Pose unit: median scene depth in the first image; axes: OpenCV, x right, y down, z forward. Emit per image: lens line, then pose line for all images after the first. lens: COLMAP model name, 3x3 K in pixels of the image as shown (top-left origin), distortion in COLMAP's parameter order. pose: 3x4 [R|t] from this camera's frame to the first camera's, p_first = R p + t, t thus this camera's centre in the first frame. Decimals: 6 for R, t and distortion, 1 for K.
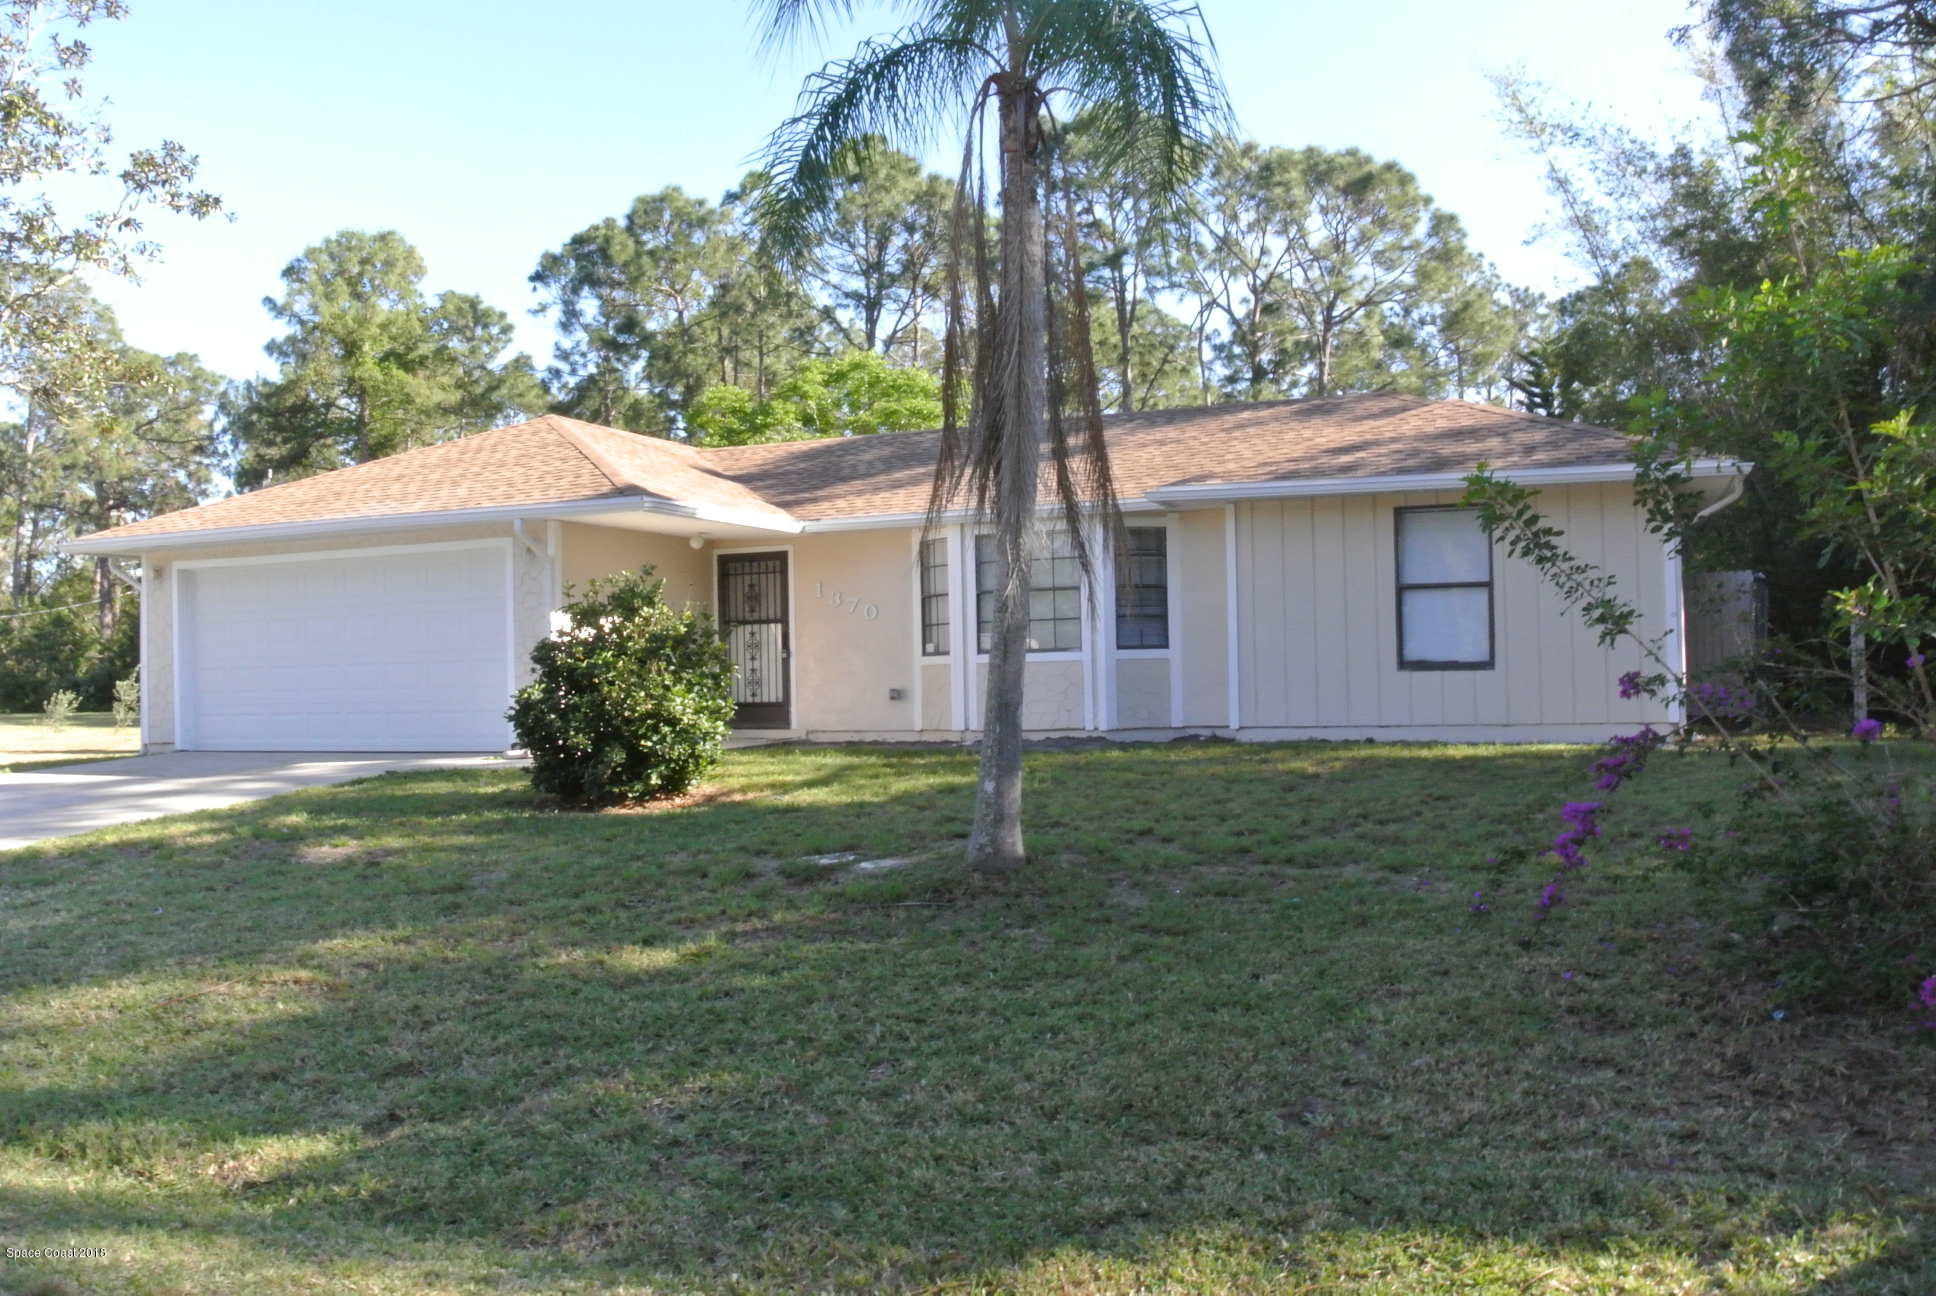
lens RADIAL K [[1608.0, 0, 963.2], [0, 1608.0, 646.7], [0, 0, 1]] dist [-0.109918, 0.013941]
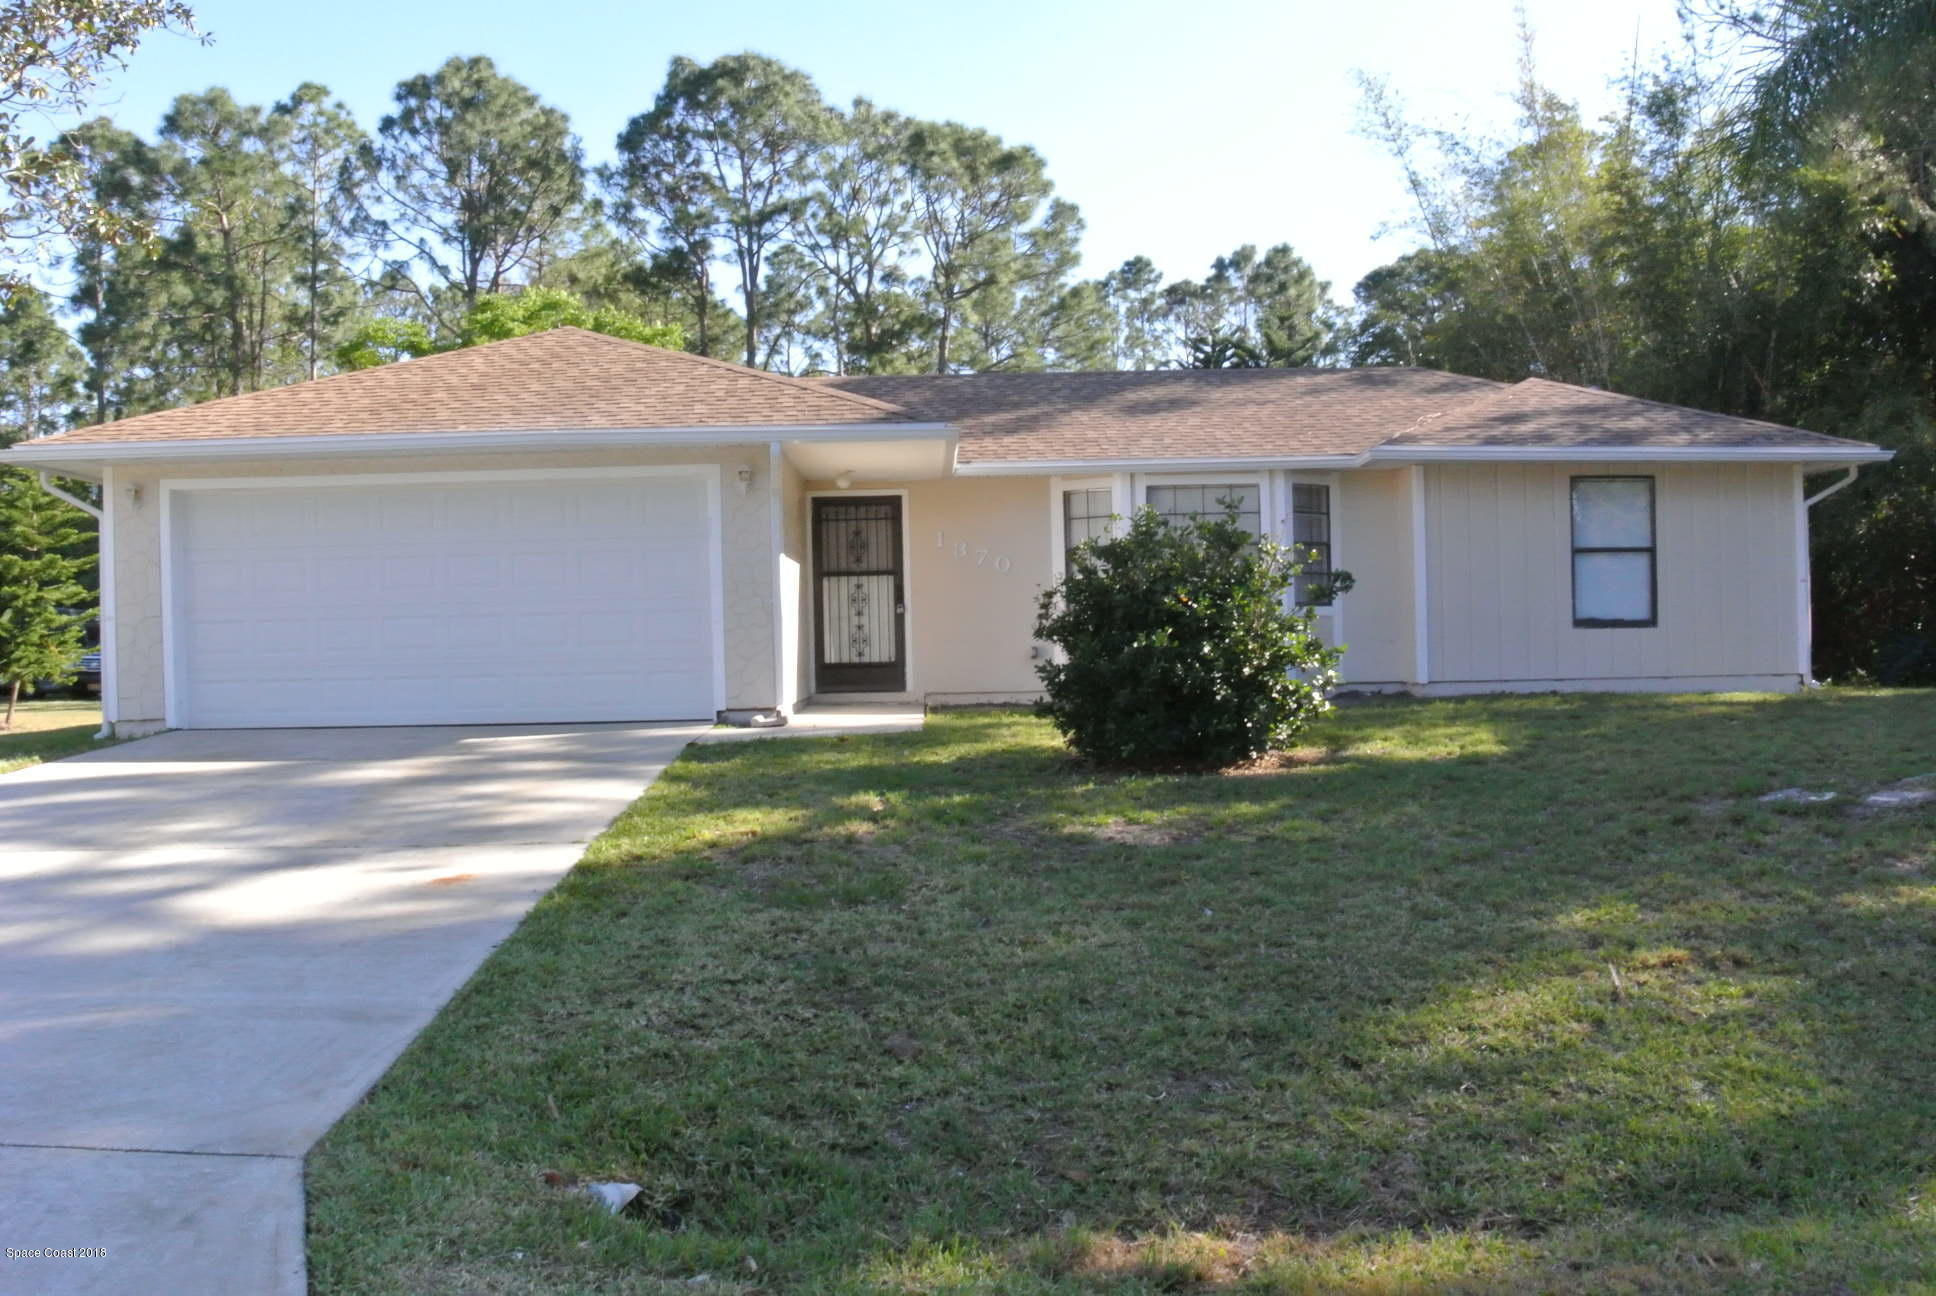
lens RADIAL K [[1608.0, 0, 966.9], [0, 1608.0, 649.8], [0, 0, 1]] dist [-0.109918, 0.013941]
pose [[0.920187, 0.000208, 0.391478, -0.429855], [-0.006791, 0.999858, 0.015430, 0.013314], [-0.391420, -0.016857, 0.920058, 0.145330]]
